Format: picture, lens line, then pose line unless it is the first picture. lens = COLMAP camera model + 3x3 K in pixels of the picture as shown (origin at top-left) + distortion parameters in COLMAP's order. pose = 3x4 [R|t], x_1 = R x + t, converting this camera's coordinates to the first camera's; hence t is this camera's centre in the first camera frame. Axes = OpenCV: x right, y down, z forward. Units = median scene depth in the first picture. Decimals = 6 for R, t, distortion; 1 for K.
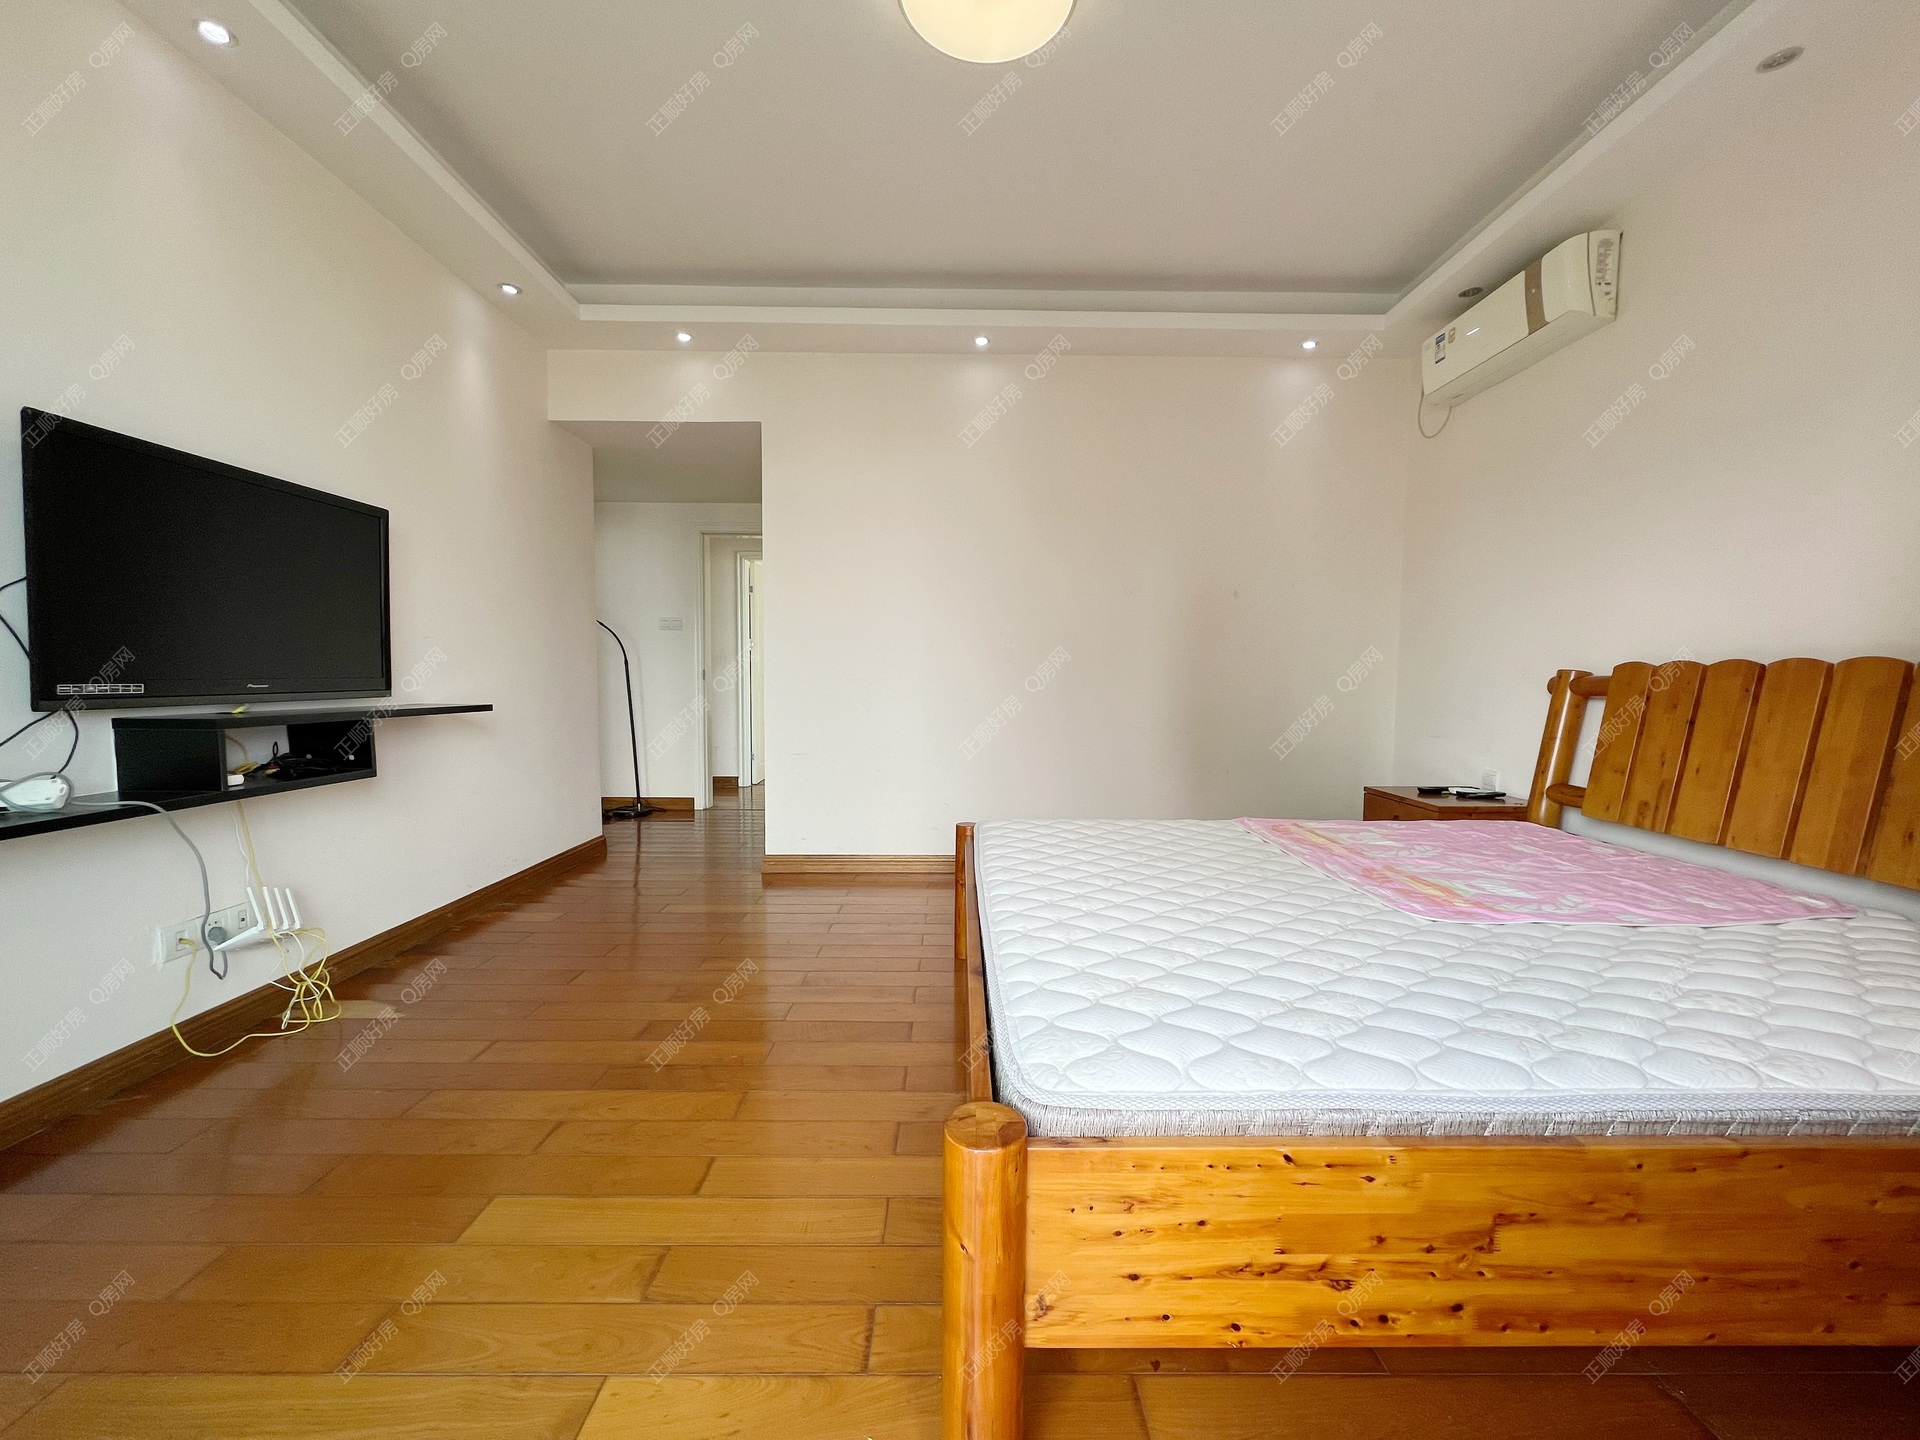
lens RADIAL K [[768.5, 0, 960.0], [0, 768.5, 720.0], [0, 0, 1]] dist [-0.000131, -0.000054]
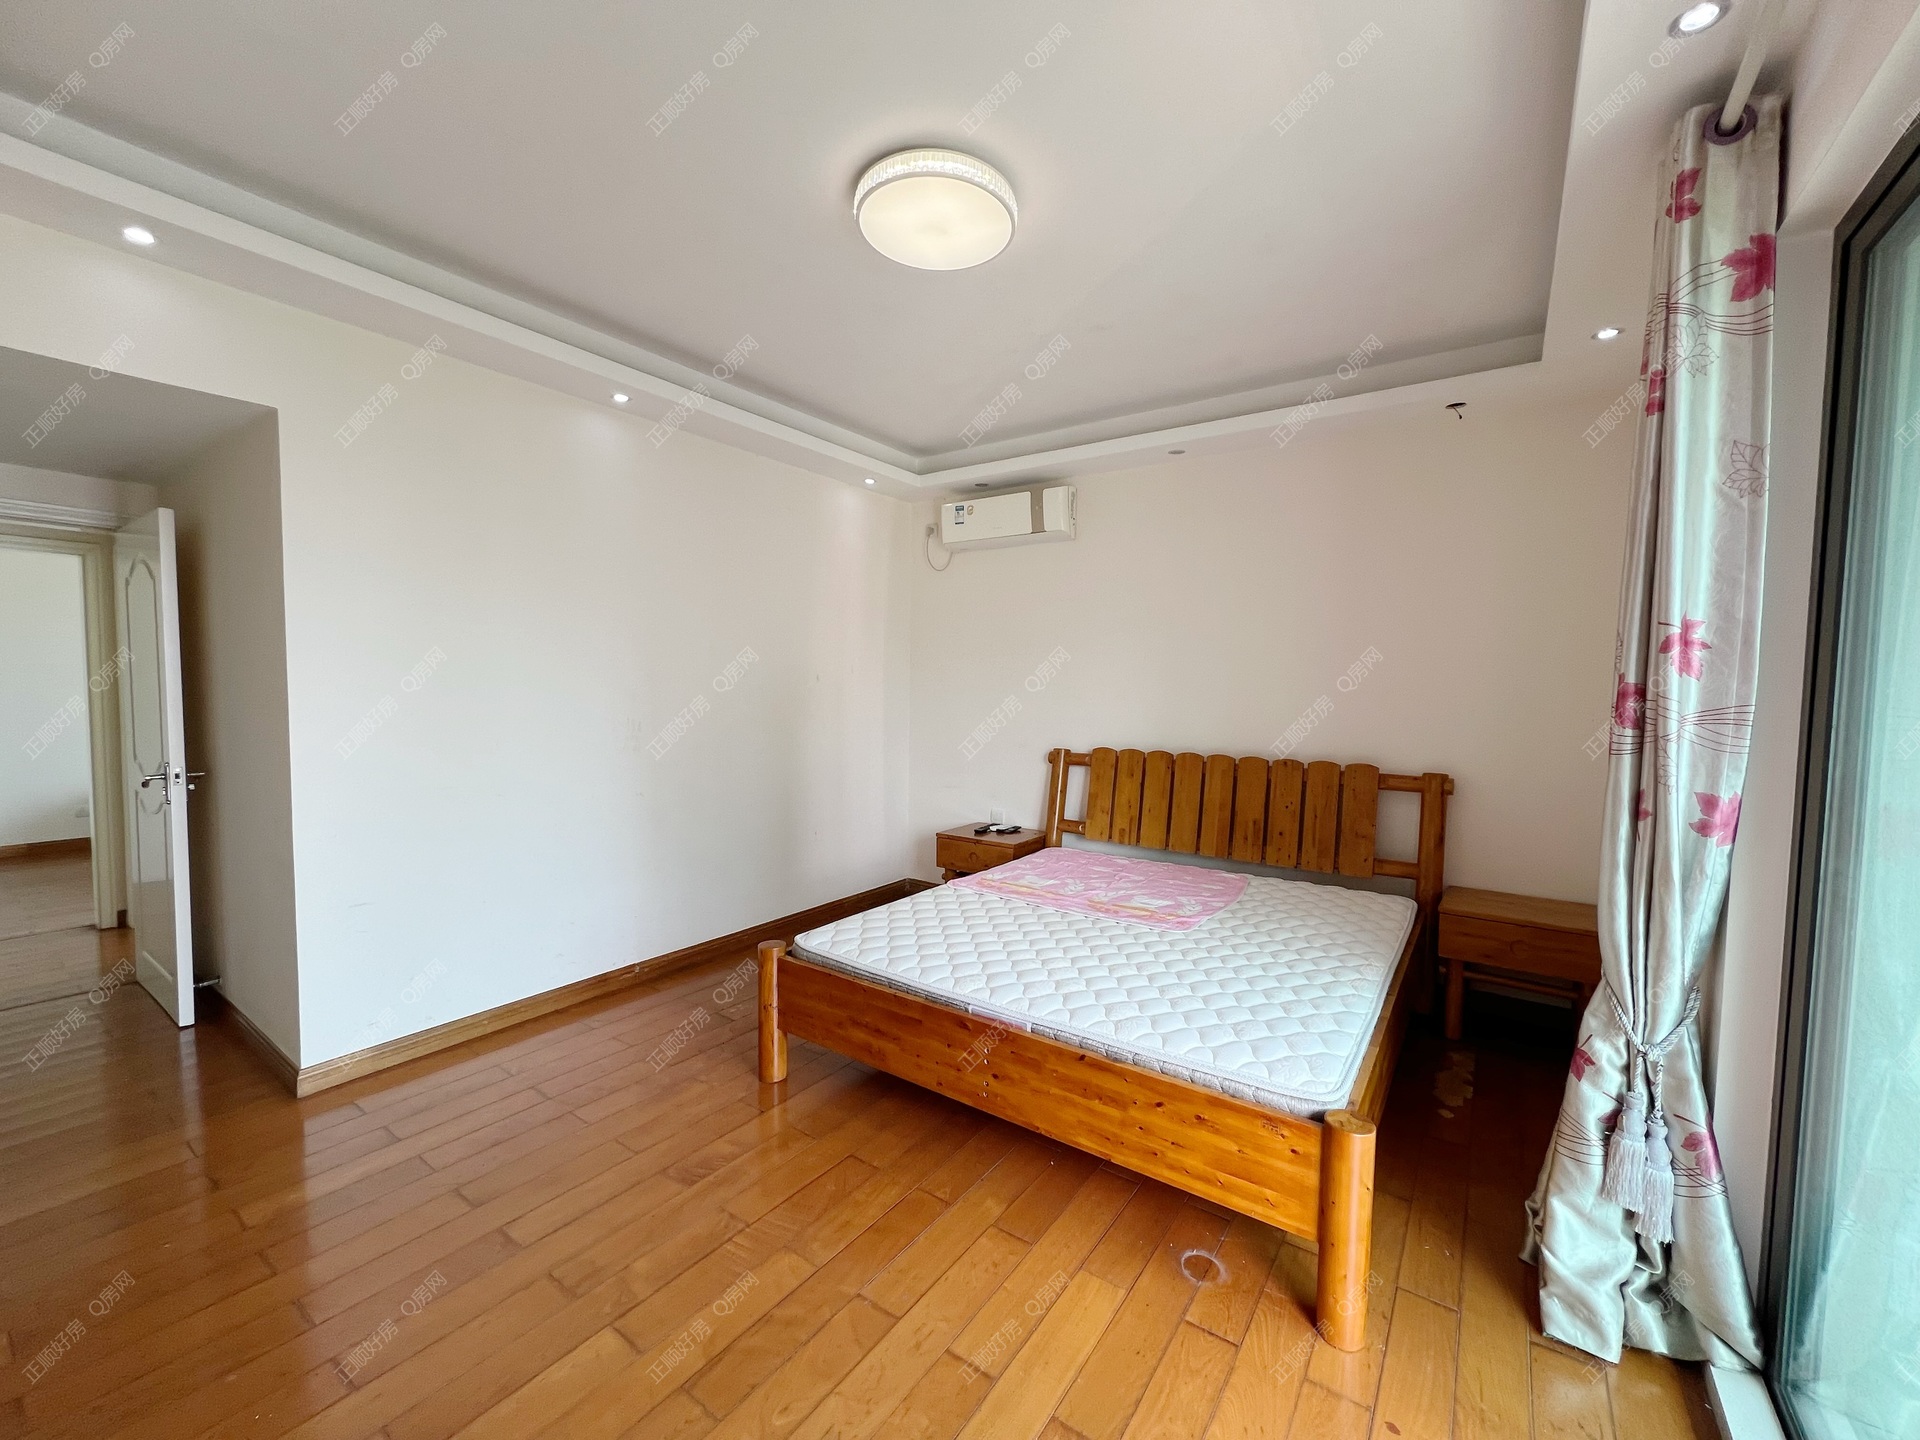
lens RADIAL K [[768.5, 0, 960.0], [0, 768.5, 720.0], [0, 0, 1]] dist [-0.000131, -0.000054]
pose [[0.581319, -0.037855, 0.812795, -0.649248], [0.036530, 0.999124, 0.020407, -0.165650], [-0.812856, 0.017828, 0.582192, 0.225380]]
